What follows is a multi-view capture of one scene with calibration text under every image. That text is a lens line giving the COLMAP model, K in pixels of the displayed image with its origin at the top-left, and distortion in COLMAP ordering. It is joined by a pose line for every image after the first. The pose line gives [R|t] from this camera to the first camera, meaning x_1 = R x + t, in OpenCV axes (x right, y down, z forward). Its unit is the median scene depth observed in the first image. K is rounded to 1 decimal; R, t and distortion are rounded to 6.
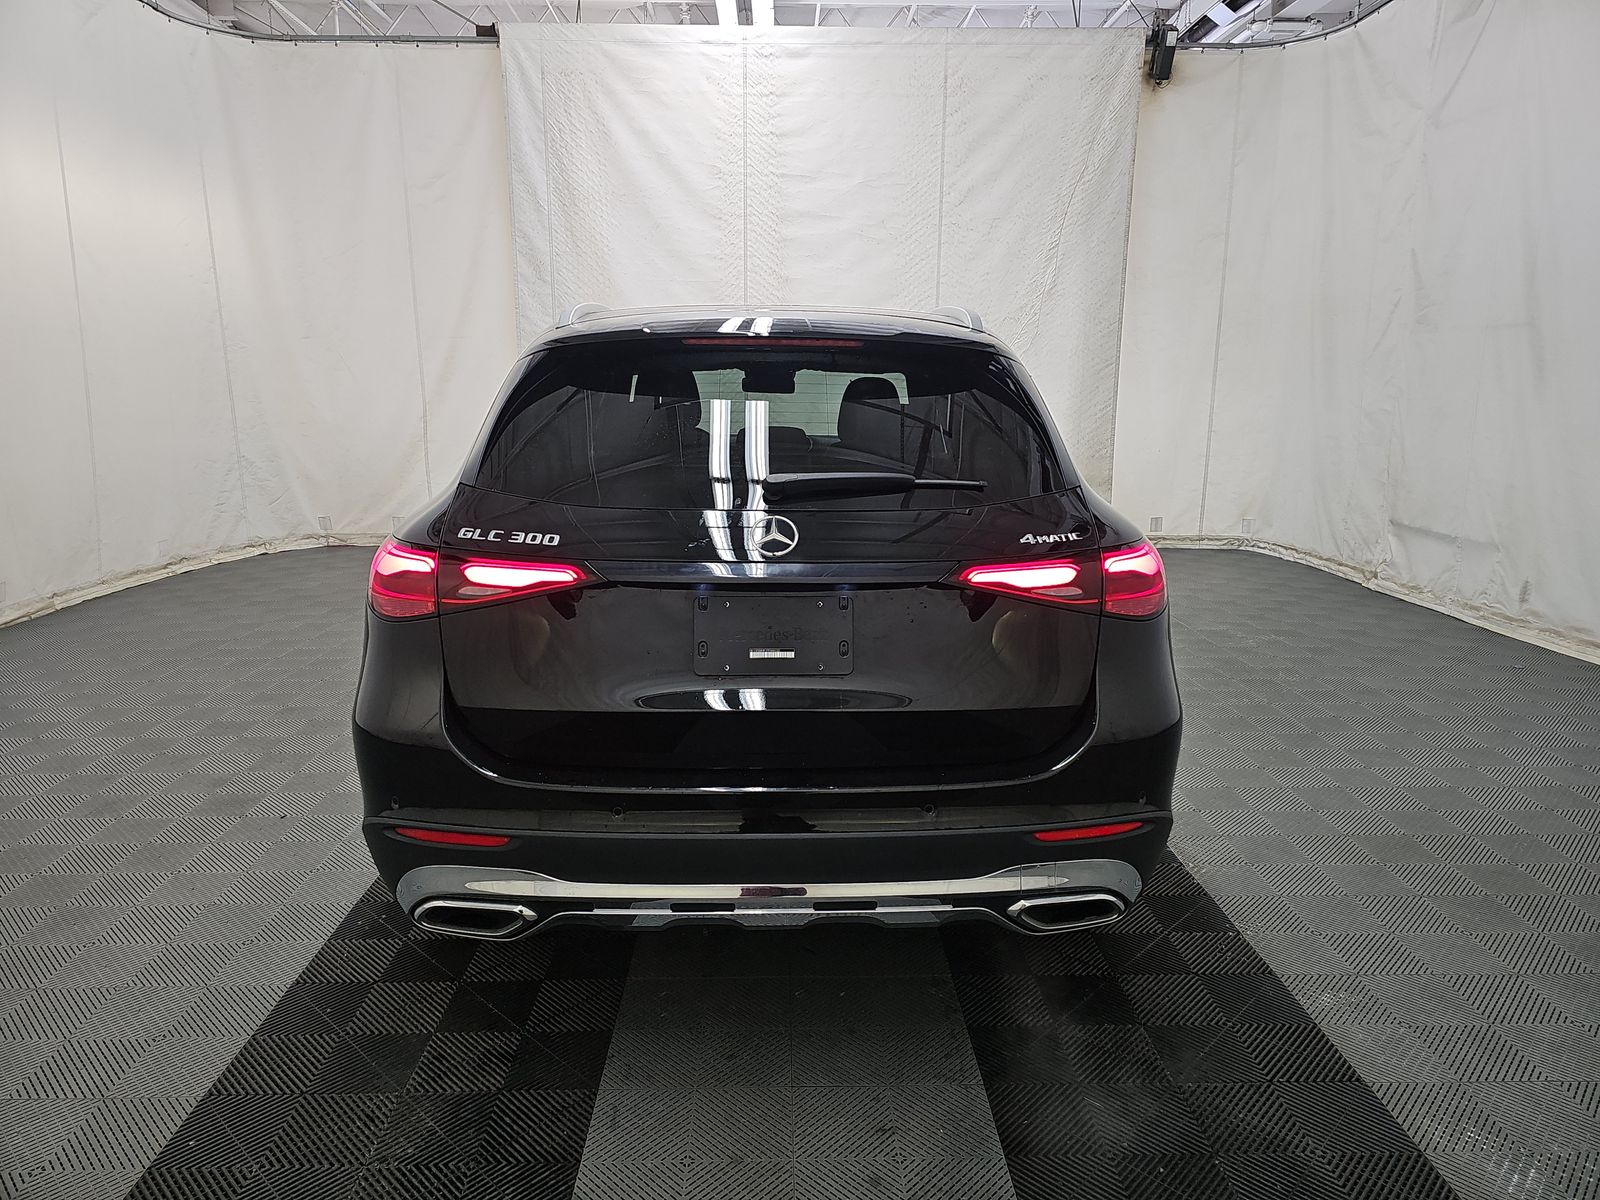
lens RADIAL K [[1062.5, 0, 811.4], [0, 1062.5, 606.2], [0, 0, 1]] dist [0.074082, -0.060243]
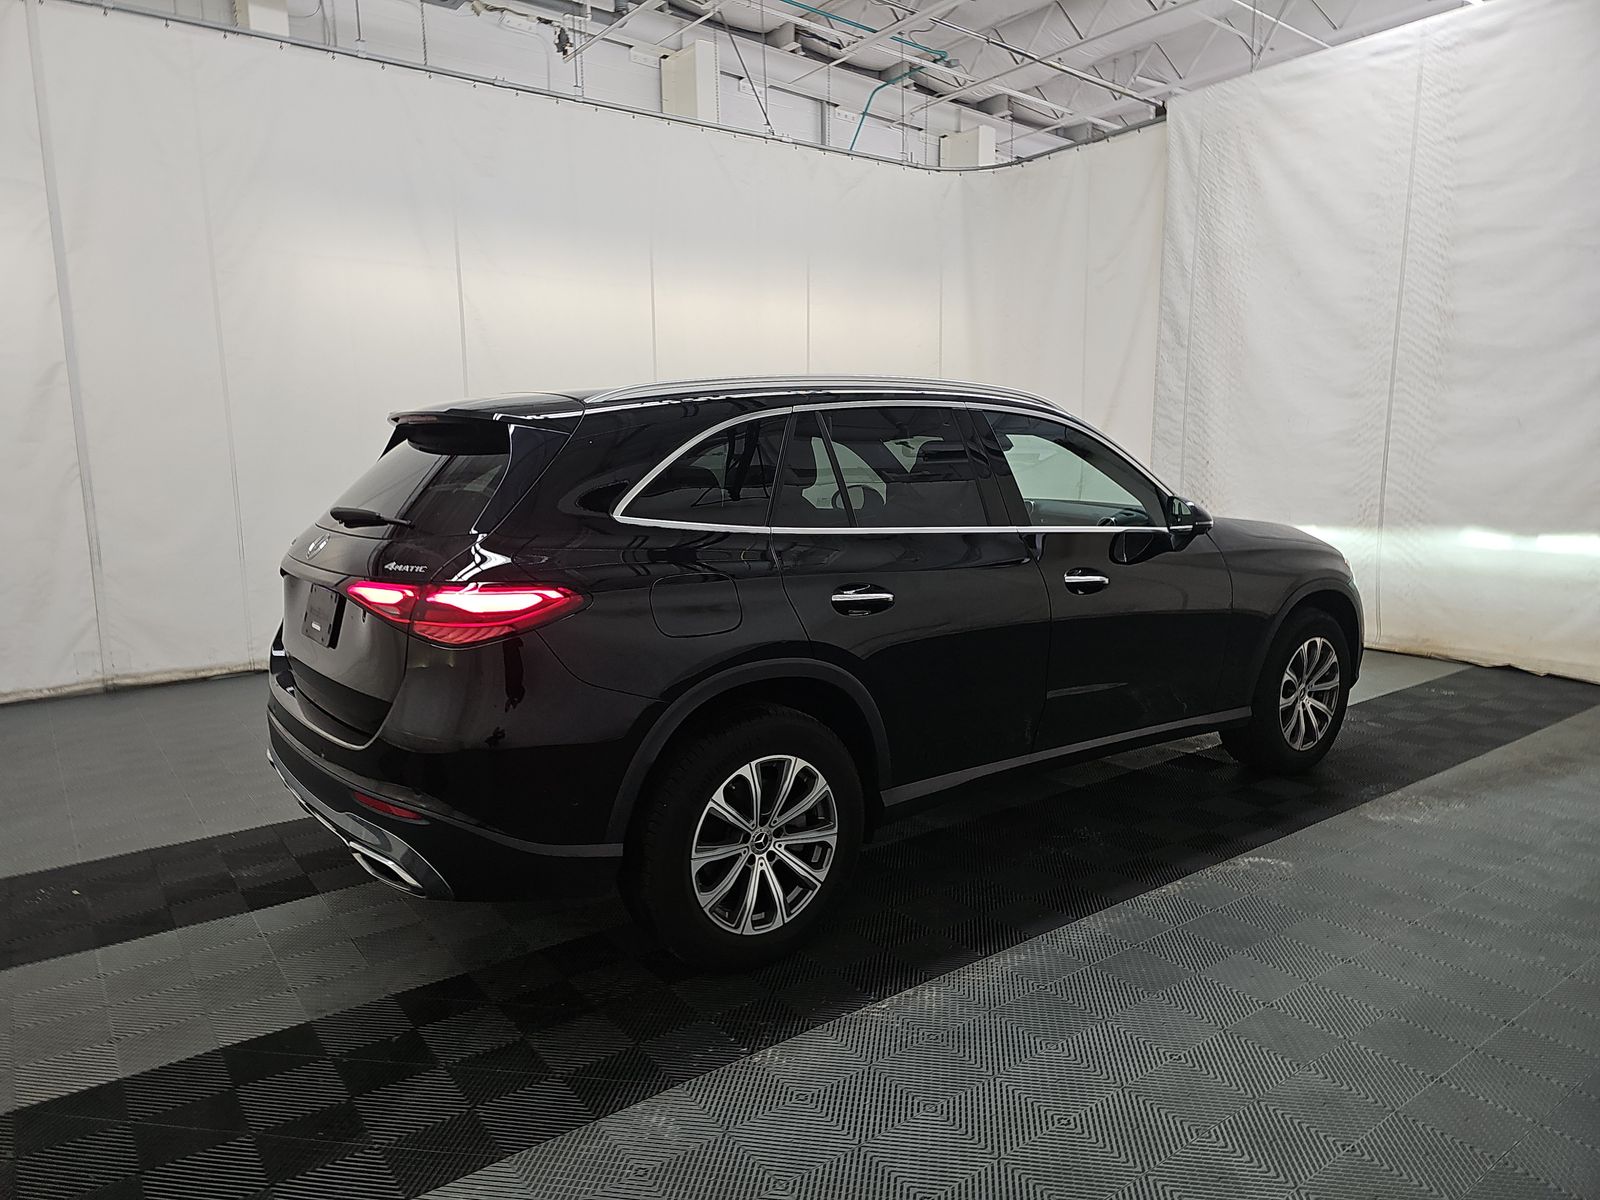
lens RADIAL K [[1062.5, 0, 811.4], [0, 1062.5, 606.2], [0, 0, 1]] dist [0.074082, -0.060243]
pose [[0.584273, 0.114849, -0.803389, 0.376163], [-0.168301, 0.985562, 0.018493, -0.030838], [0.793914, 0.124406, 0.595167, 0.182858]]
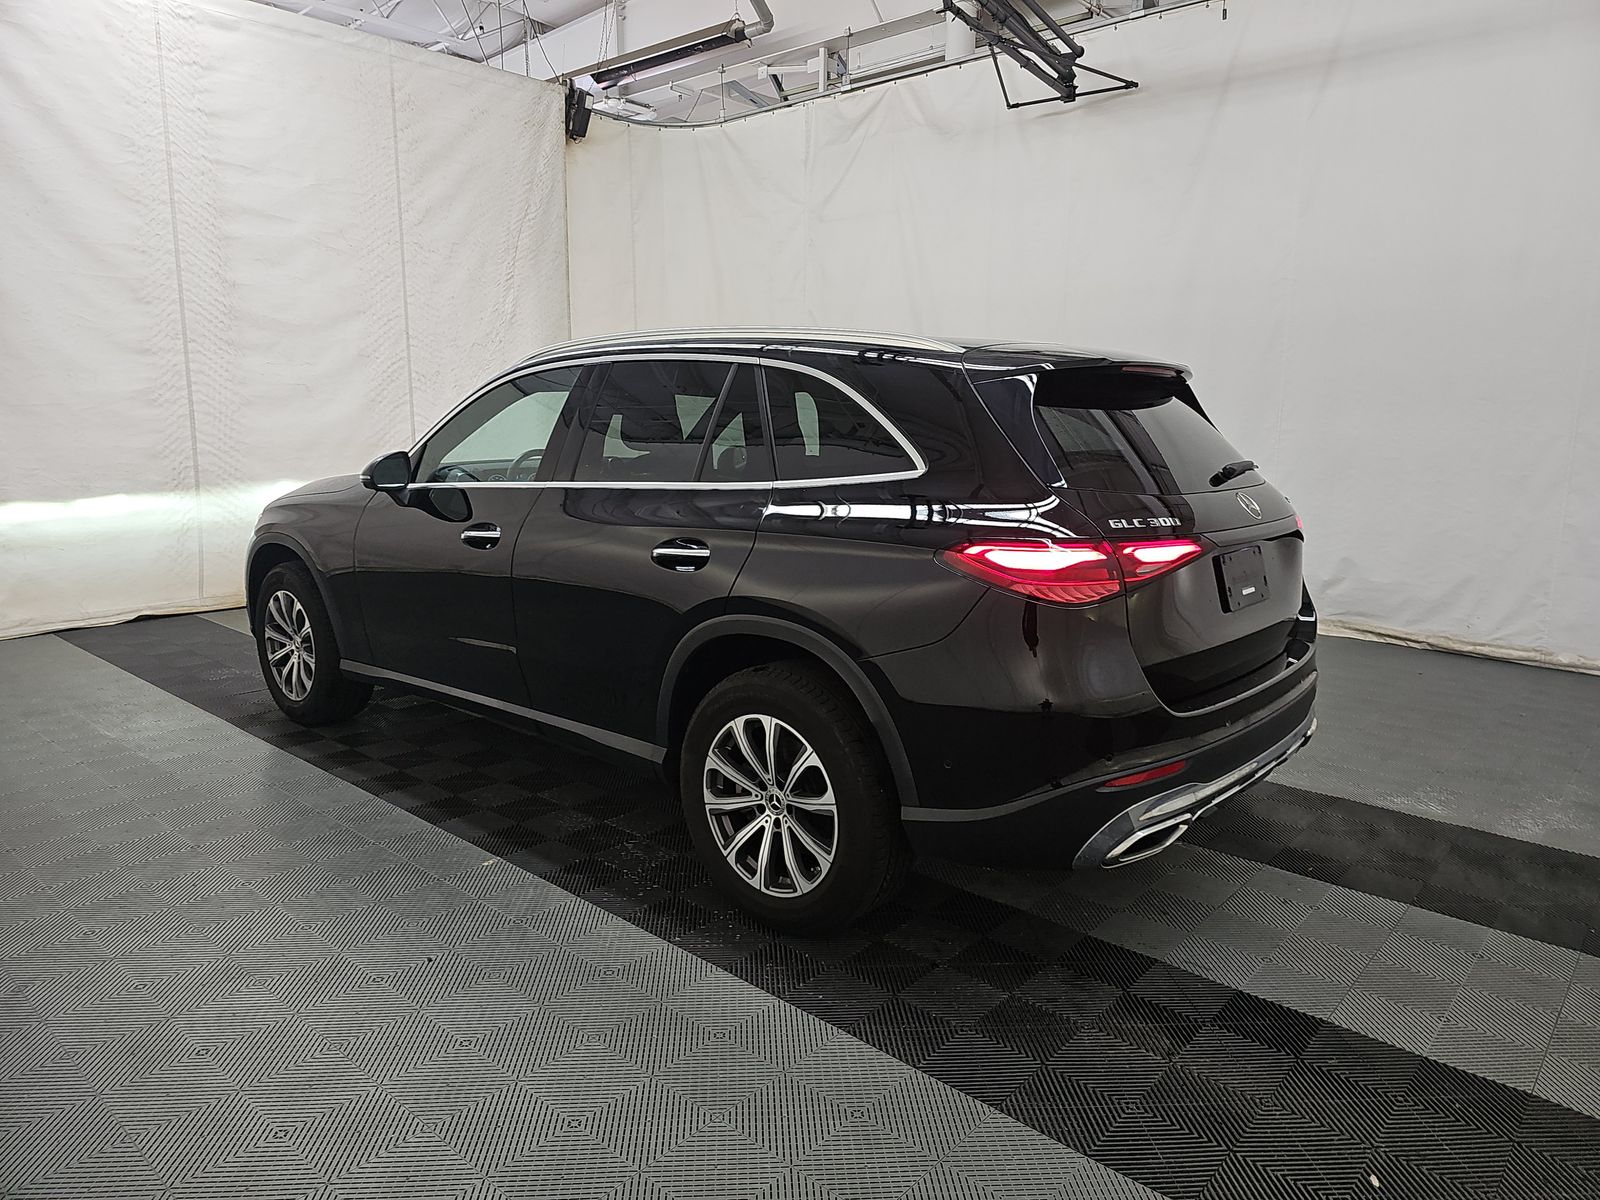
lens RADIAL K [[1062.5, 0, 811.4], [0, 1062.5, 606.2], [0, 0, 1]] dist [0.074082, -0.060243]
pose [[0.682409, -0.132544, 0.718853, -0.368756], [0.152148, 0.987640, 0.037669, -0.019121], [-0.714961, 0.083666, 0.694140, 0.107864]]
